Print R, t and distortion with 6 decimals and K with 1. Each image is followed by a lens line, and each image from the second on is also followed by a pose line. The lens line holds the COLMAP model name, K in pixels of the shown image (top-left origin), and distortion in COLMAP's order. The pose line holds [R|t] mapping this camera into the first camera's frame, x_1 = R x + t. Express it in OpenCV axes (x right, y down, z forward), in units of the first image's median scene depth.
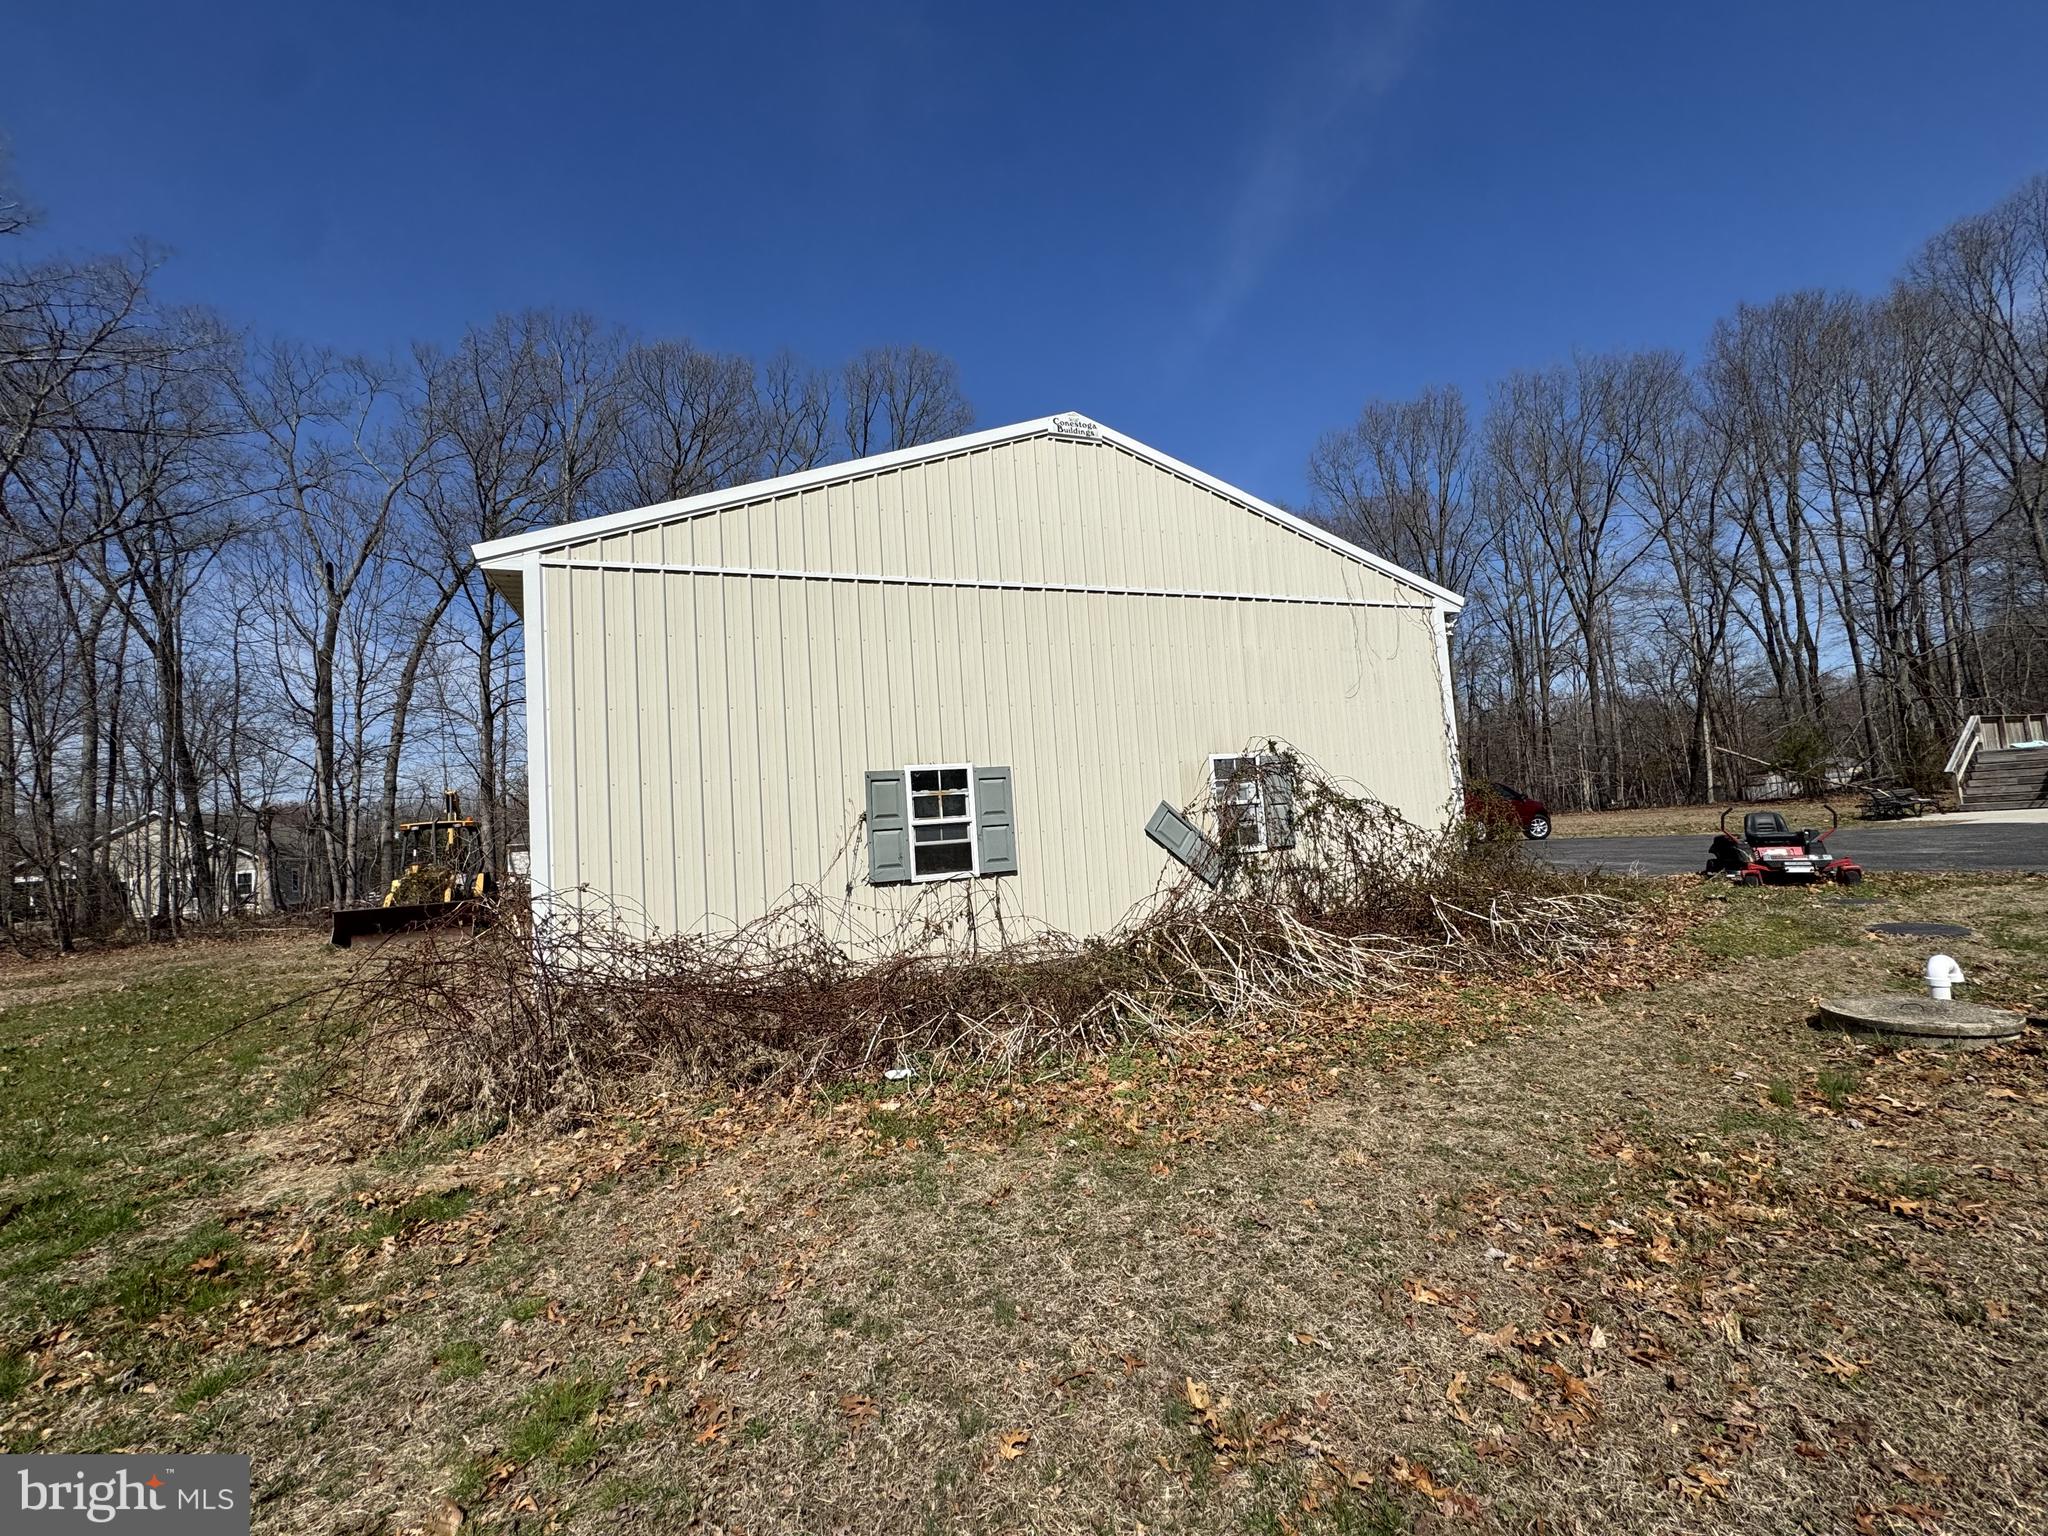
lens RADIAL K [[816.6, 0, 1024.0], [0, 816.6, 768.0], [0, 0, 1]] dist [-0.006319, 0.000400]
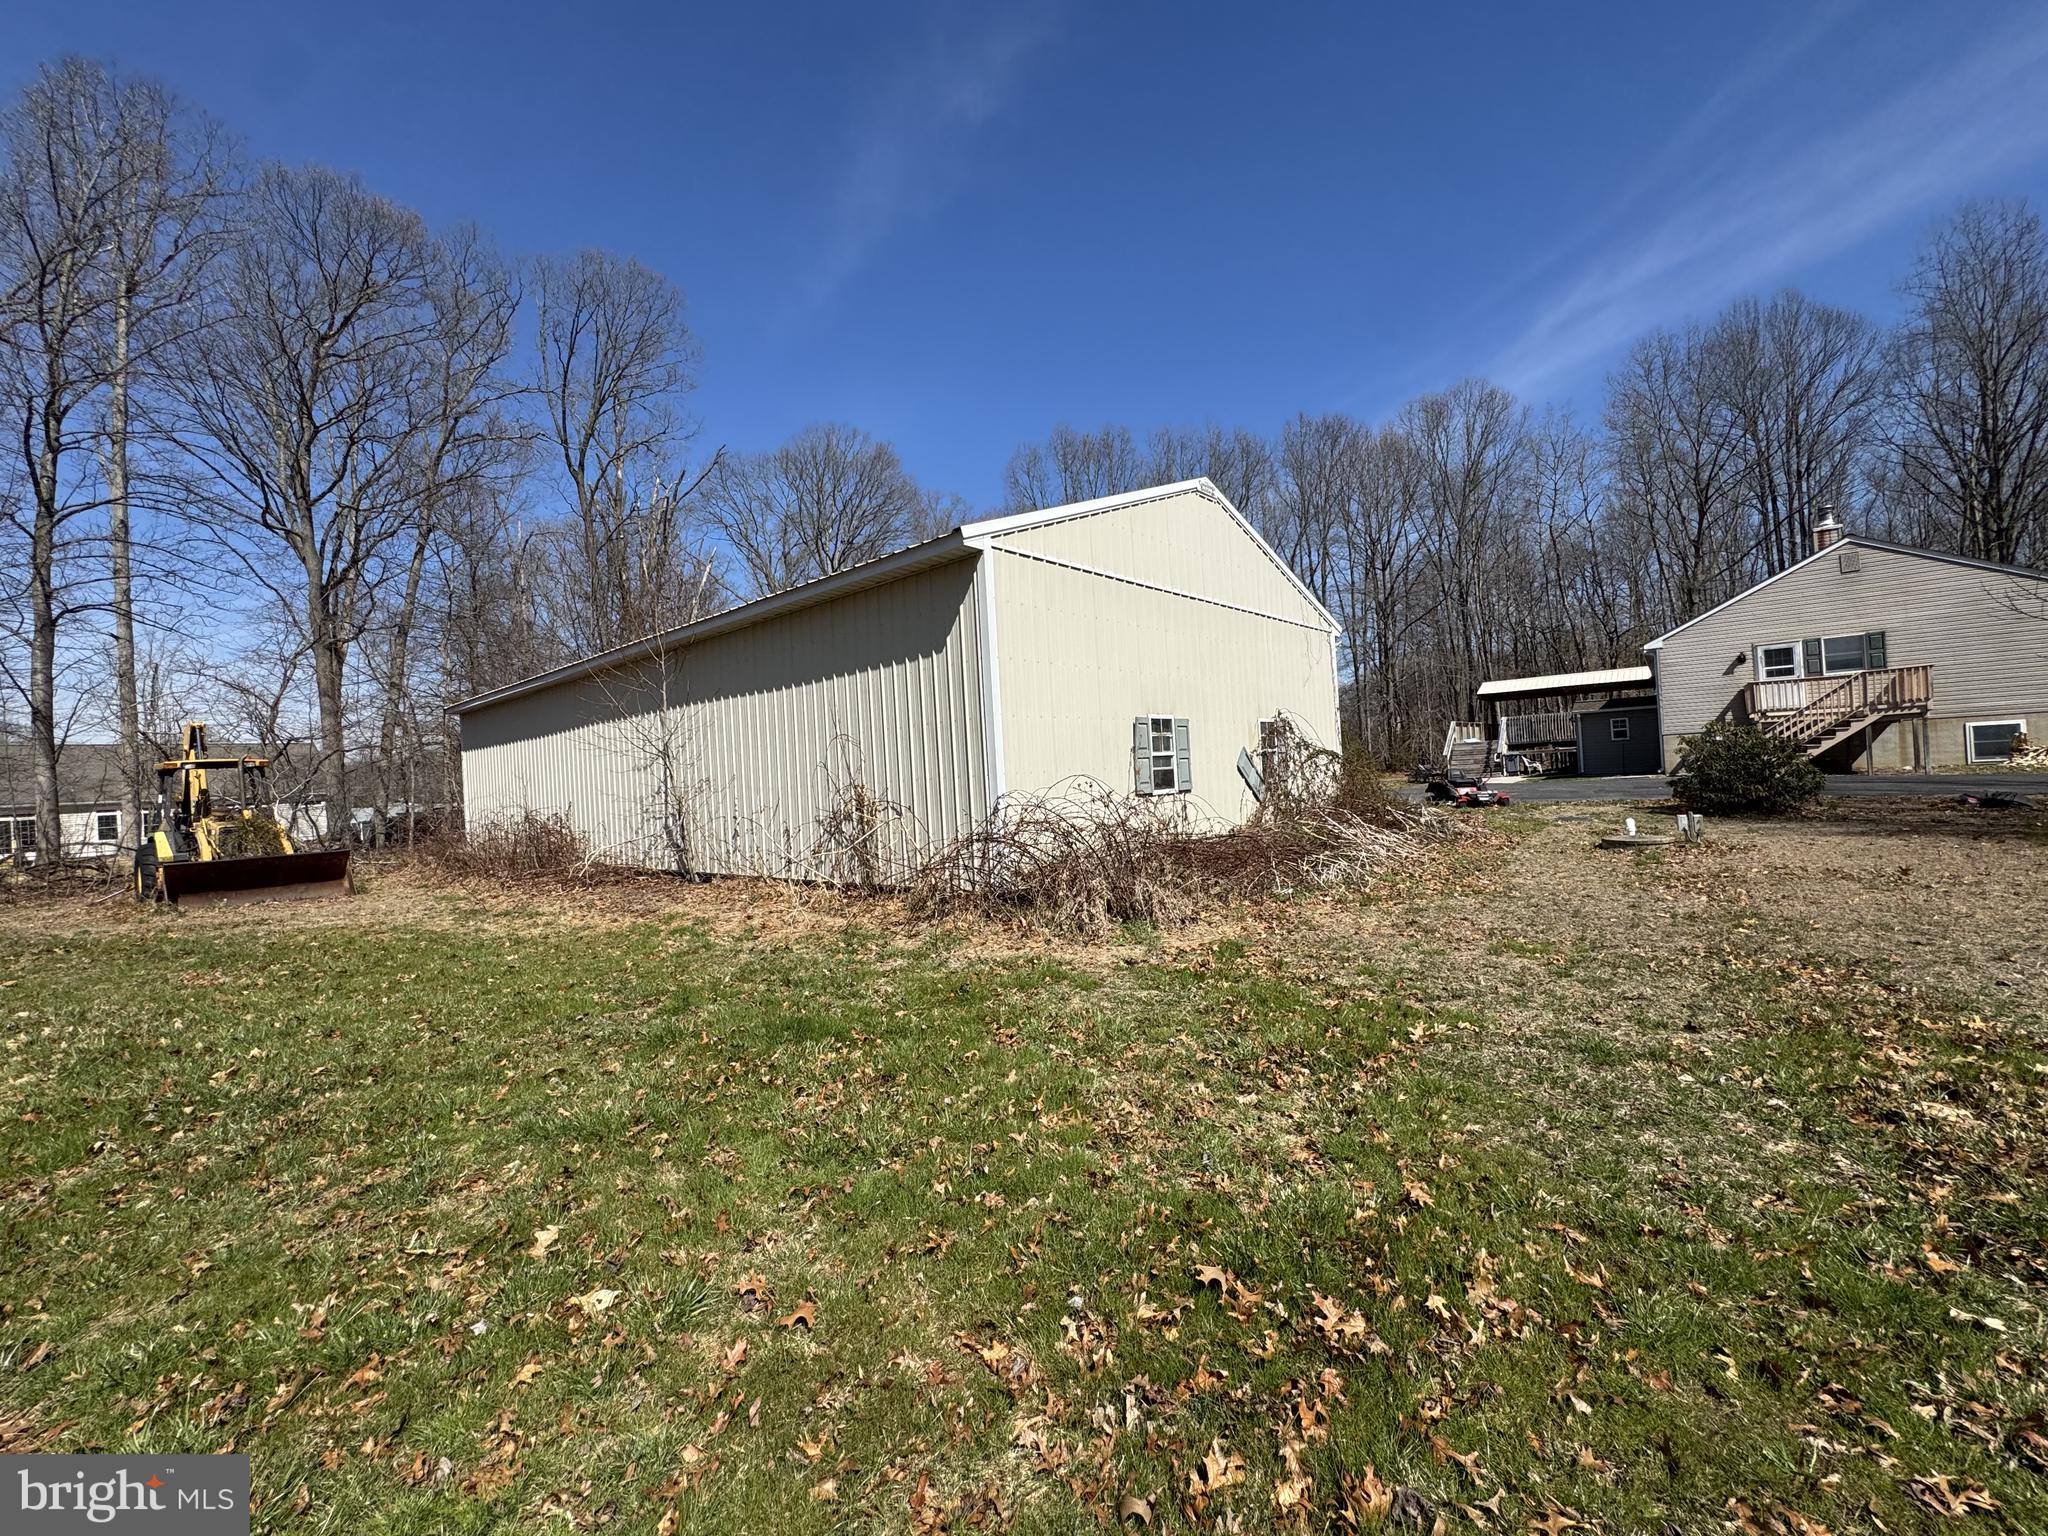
lens RADIAL K [[816.6, 0, 1024.0], [0, 816.6, 768.0], [0, 0, 1]] dist [-0.006319, 0.000400]
pose [[0.891319, 0.024531, 0.452712, -0.967349], [-0.039623, 0.998929, 0.023883, 0.064364], [-0.451642, -0.039225, 0.891337, -0.185301]]
